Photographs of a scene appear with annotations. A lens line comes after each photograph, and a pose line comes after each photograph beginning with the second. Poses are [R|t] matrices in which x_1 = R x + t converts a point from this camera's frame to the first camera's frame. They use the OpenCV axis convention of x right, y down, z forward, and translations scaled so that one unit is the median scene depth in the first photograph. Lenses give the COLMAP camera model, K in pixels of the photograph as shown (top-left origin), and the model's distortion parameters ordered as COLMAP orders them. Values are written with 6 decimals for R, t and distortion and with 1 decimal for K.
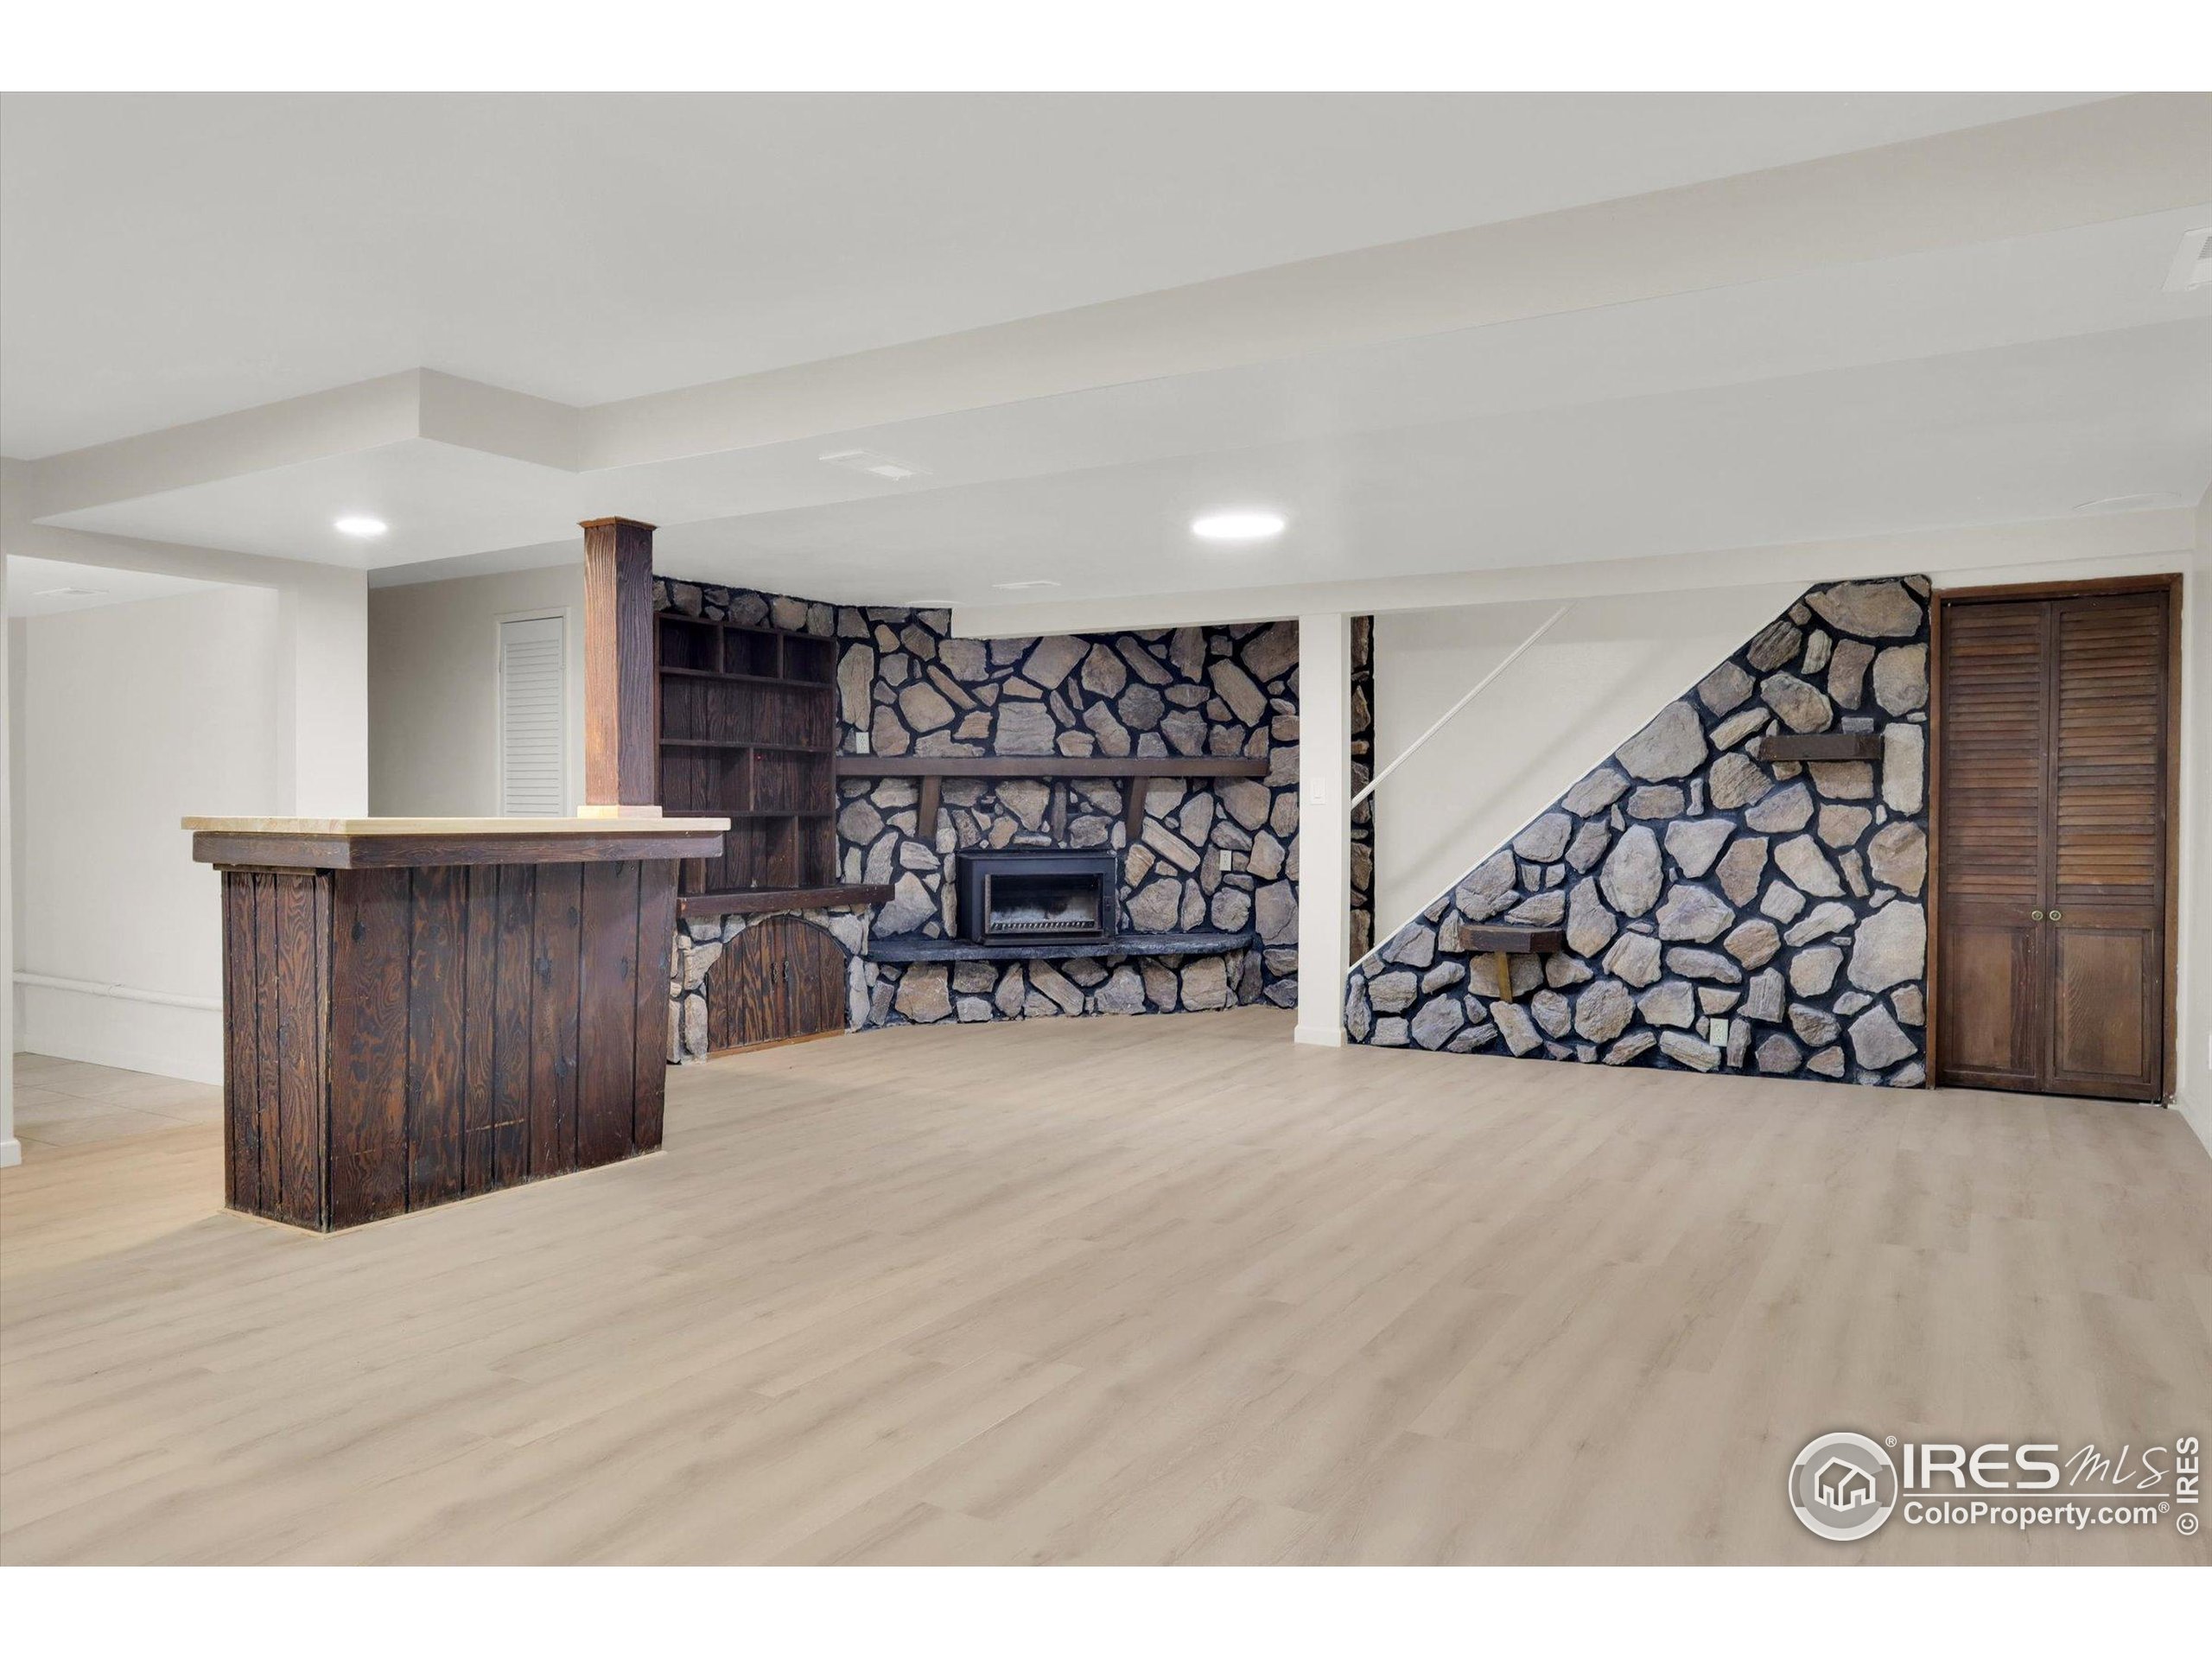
lens RADIAL K [[1590.9, 0, 1095.4], [0, 1590.9, 822.7], [0, 0, 1]] dist [-0.058232, 0.018968]
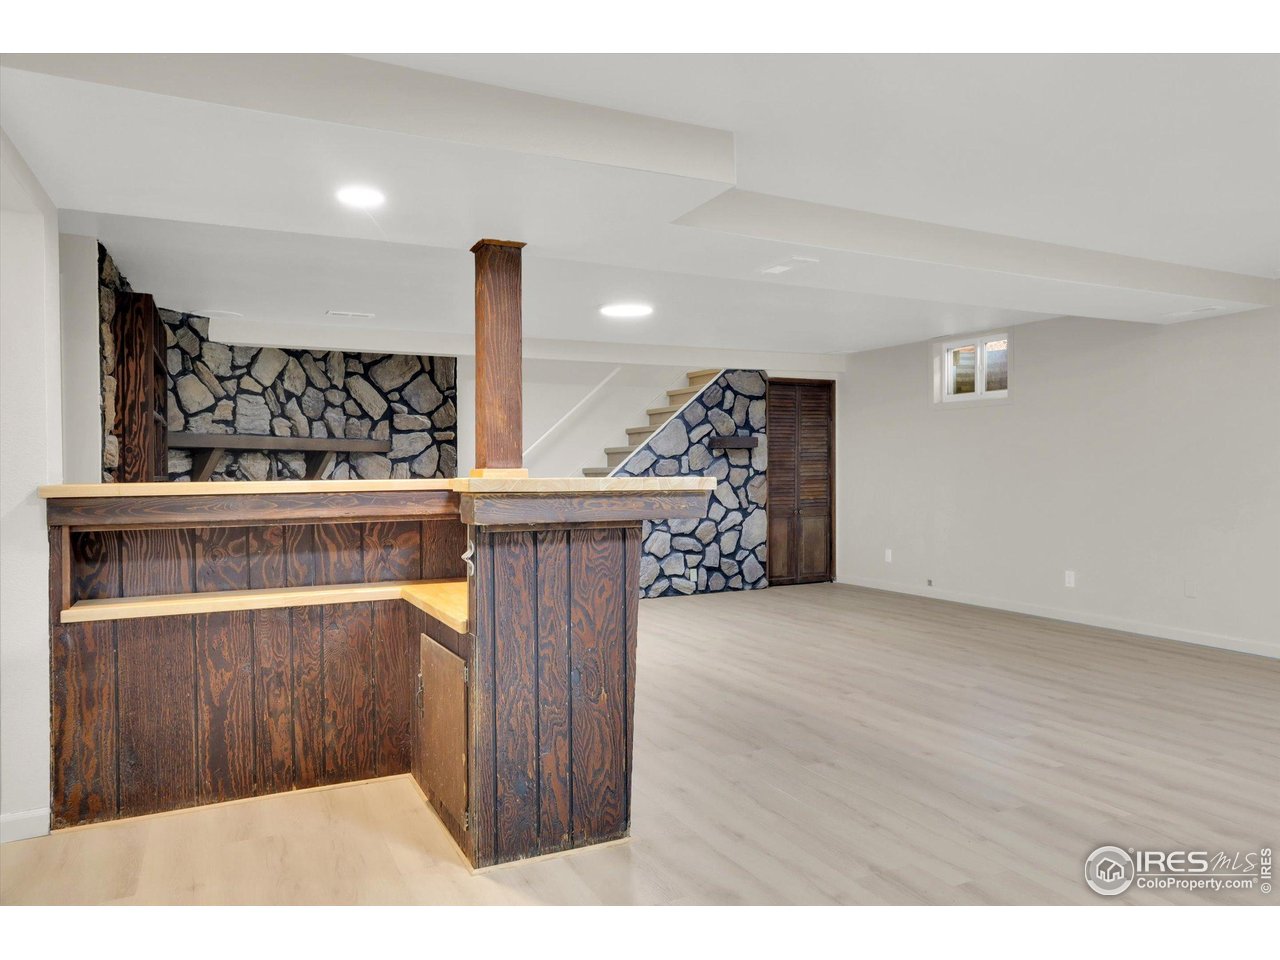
lens RADIAL K [[920.6, 0, 633.8], [0, 920.6, 474.2], [0, 0, 1]] dist [-0.058232, 0.018968]
pose [[0.510452, -0.007208, 0.859876, -0.724431], [0.016372, 0.999865, -0.001337, -0.003042], [-0.859751, 0.014761, 0.510501, 0.439706]]
